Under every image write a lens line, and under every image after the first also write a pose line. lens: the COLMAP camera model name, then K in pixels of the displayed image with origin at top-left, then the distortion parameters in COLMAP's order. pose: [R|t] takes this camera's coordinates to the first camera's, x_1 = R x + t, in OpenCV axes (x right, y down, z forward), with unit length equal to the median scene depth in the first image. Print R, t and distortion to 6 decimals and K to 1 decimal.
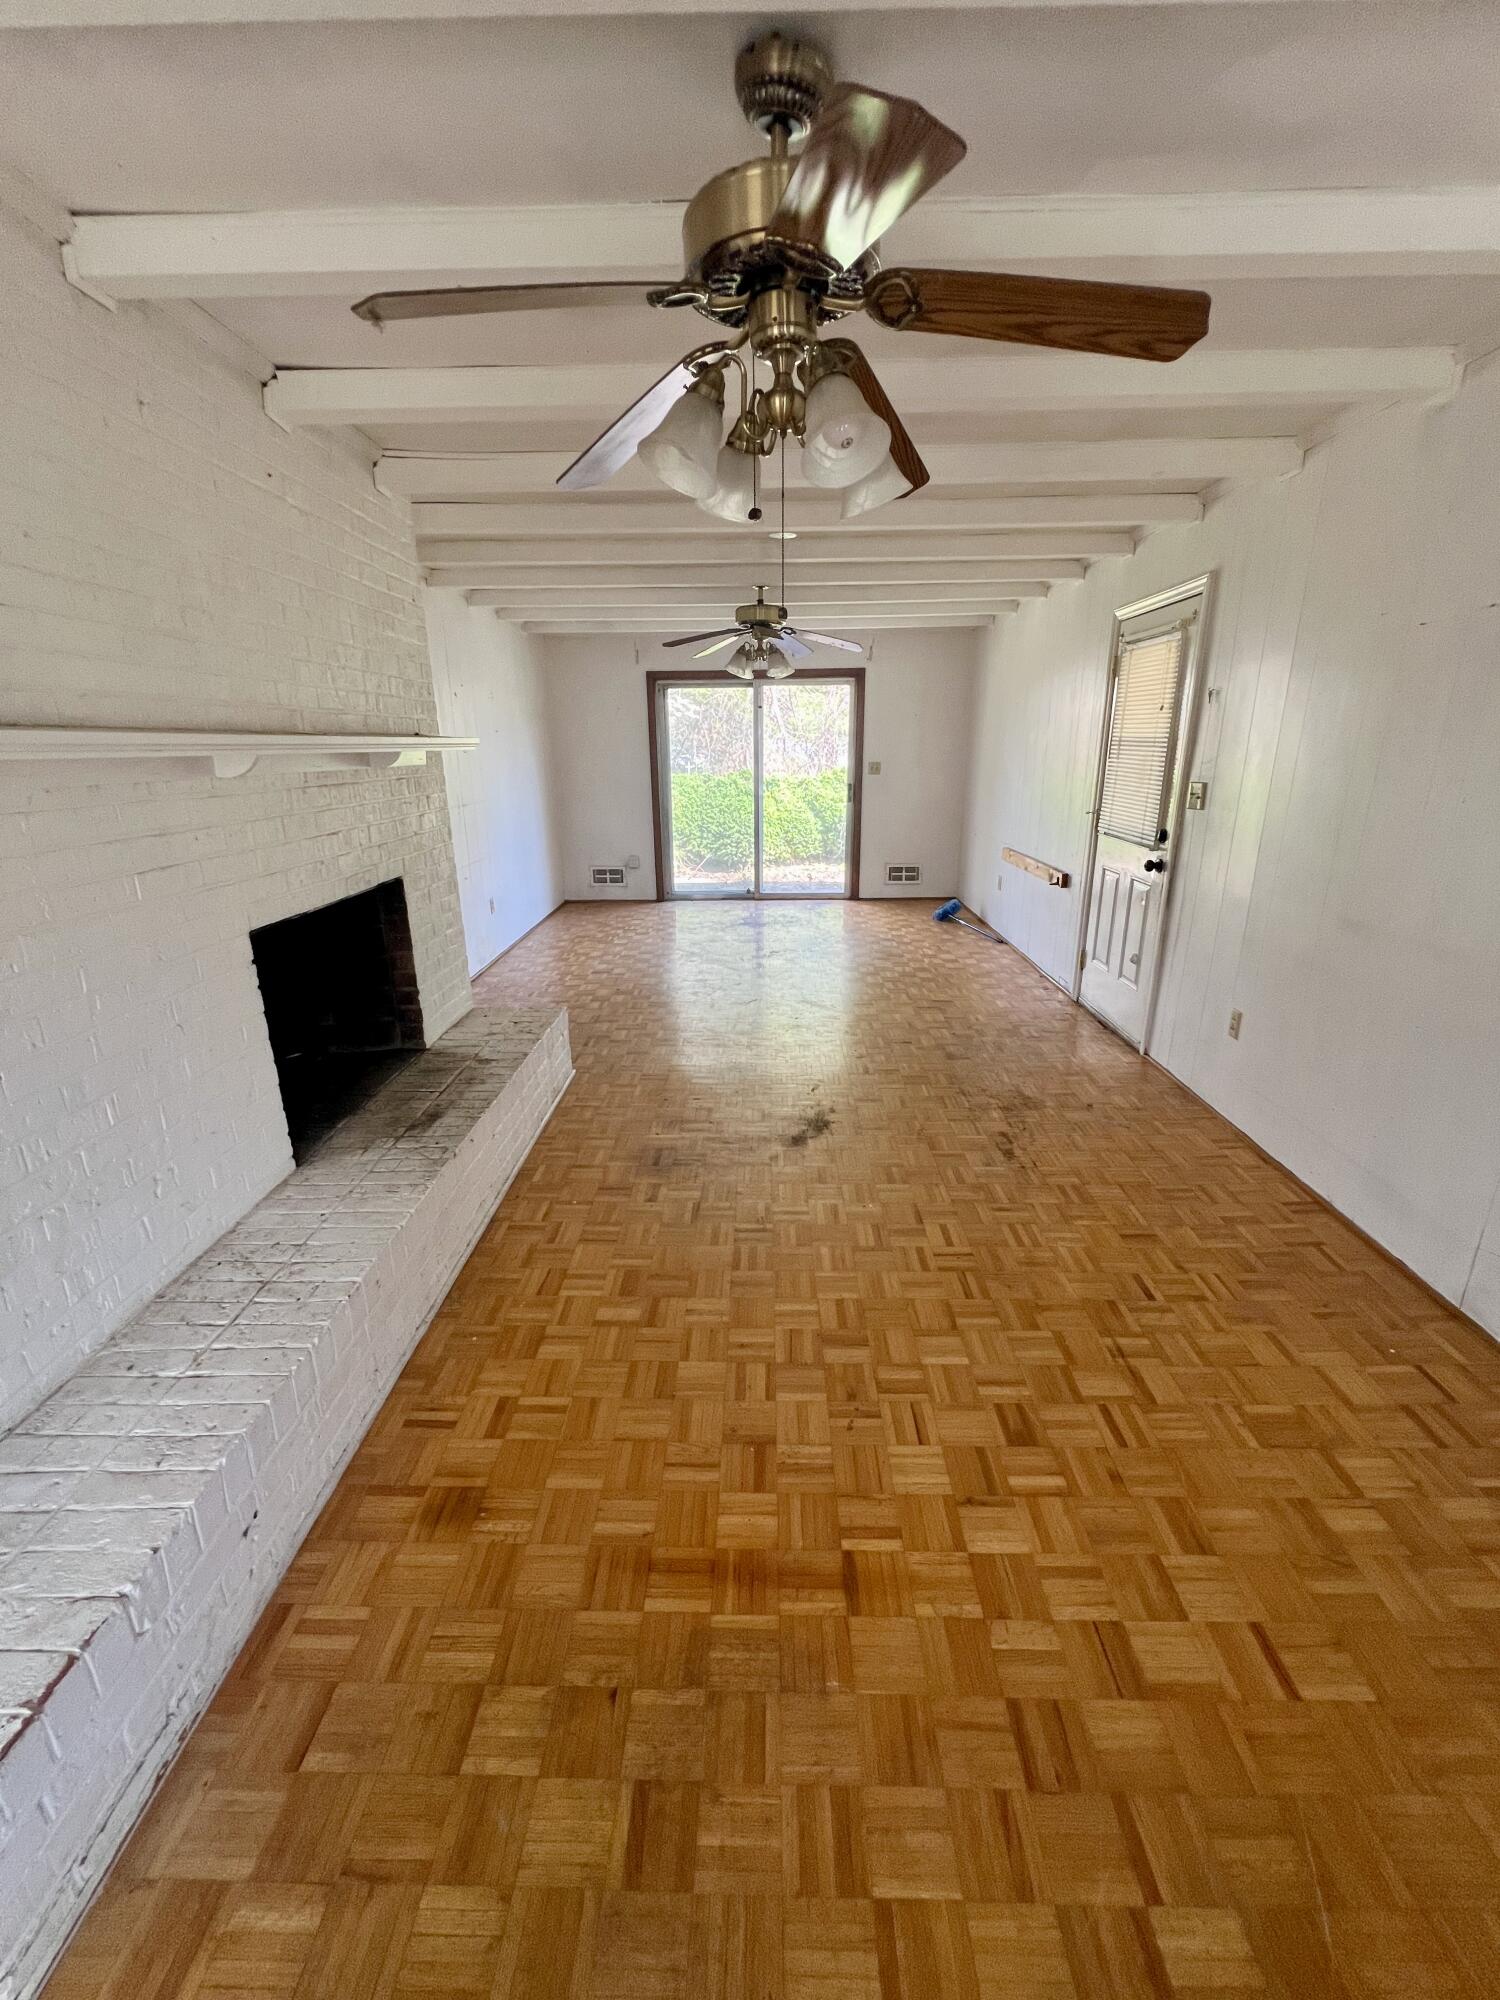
lens RADIAL K [[801.0, 0, 750.0], [0, 801.0, 1000.0], [0, 0, 1]] dist [-0.012400, 0.000062]
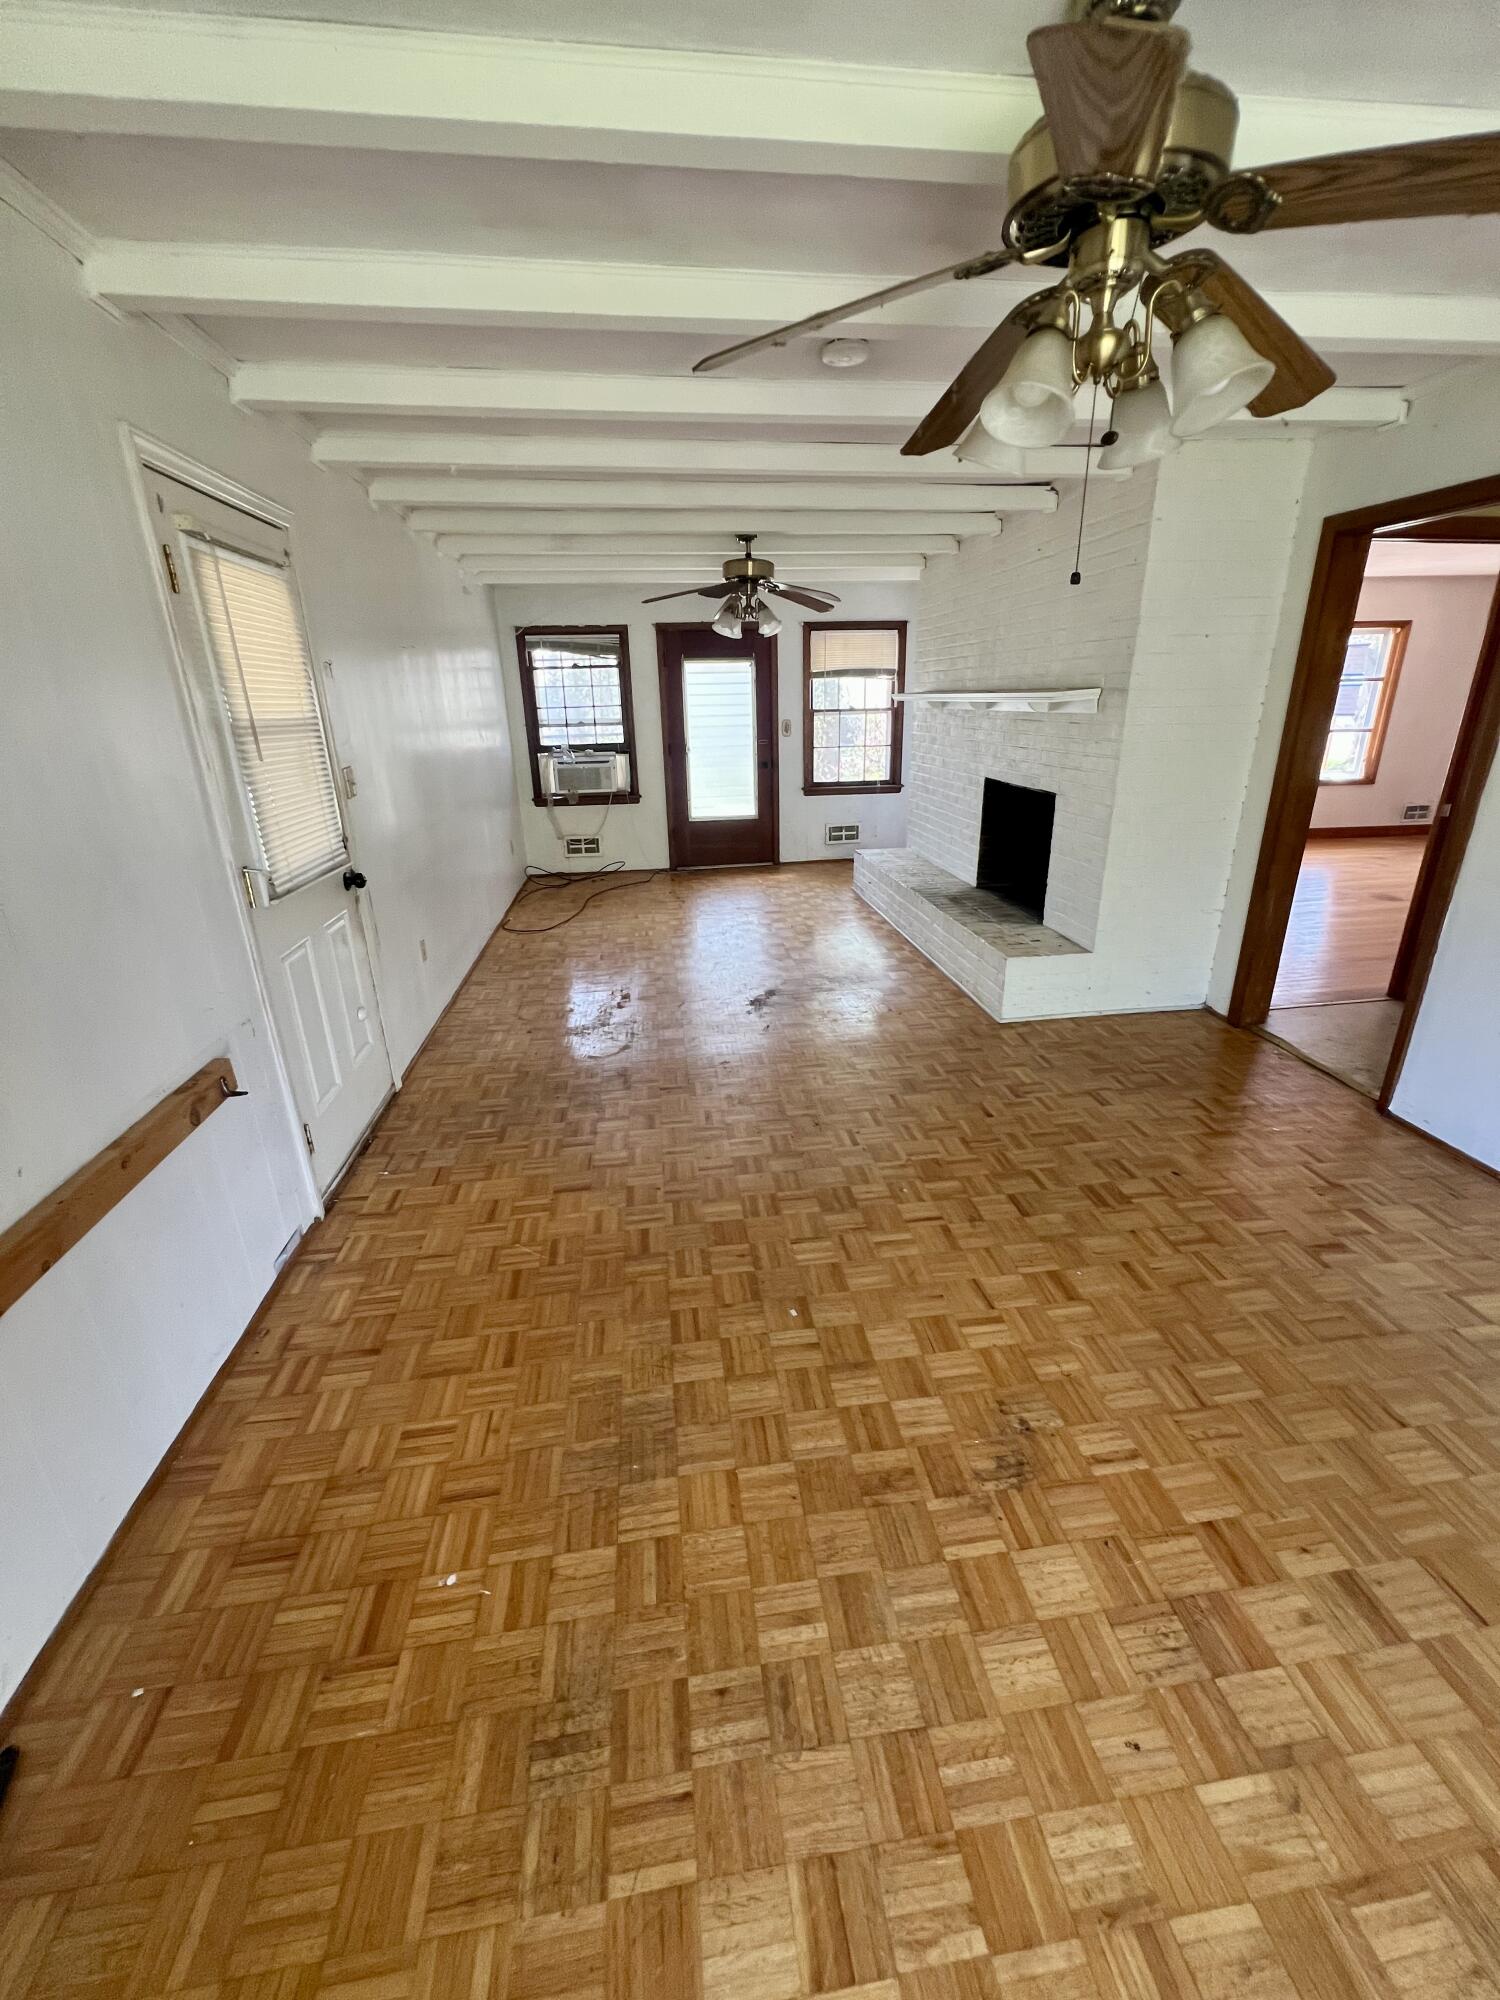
lens RADIAL K [[801.0, 0, 750.0], [0, 801.0, 1000.0], [0, 0, 1]] dist [-0.012400, 0.000062]
pose [[-0.988526, 0.082456, -0.126560, 0.263530], [-0.014201, 0.783421, 0.621329, -0.660486], [0.150382, 0.615998, -0.773261, 2.011232]]
